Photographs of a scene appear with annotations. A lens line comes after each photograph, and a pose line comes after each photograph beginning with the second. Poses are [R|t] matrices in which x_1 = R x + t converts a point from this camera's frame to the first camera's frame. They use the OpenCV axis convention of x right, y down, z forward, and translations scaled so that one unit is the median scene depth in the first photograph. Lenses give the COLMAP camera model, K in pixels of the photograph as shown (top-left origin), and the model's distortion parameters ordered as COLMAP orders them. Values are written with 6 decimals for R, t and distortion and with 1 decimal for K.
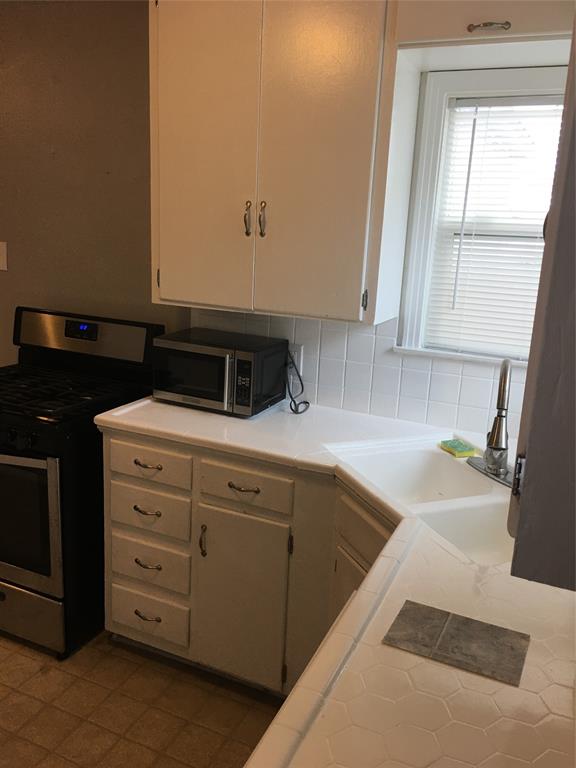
lens RADIAL K [[649.0, 0, 288.0], [0, 649.0, 384.0], [0, 0, 1]] dist [0.083961, -0.102241]
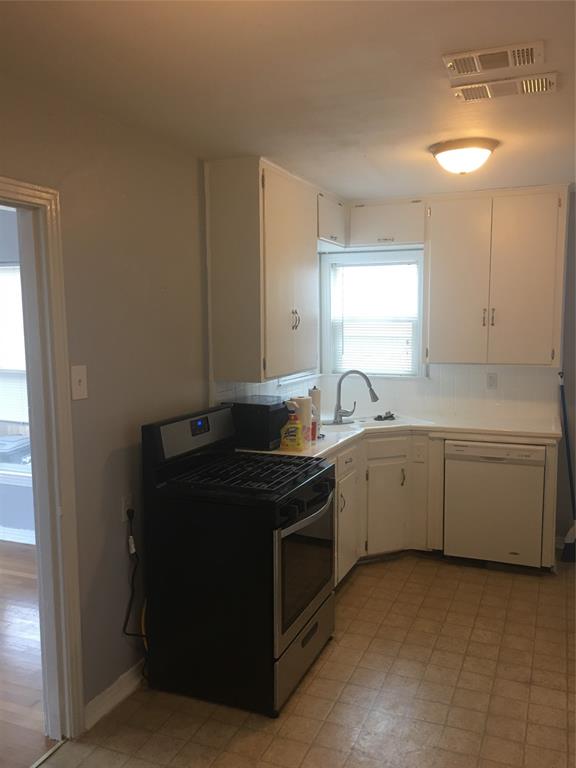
lens RADIAL K [[649.0, 0, 288.0], [0, 649.0, 384.0], [0, 0, 1]] dist [0.083961, -0.102241]
pose [[-0.028321, -0.160432, 0.986640, -1.418764], [0.235626, 0.958151, 0.162563, -0.299428], [-0.971431, 0.237082, 0.010666, 0.835139]]
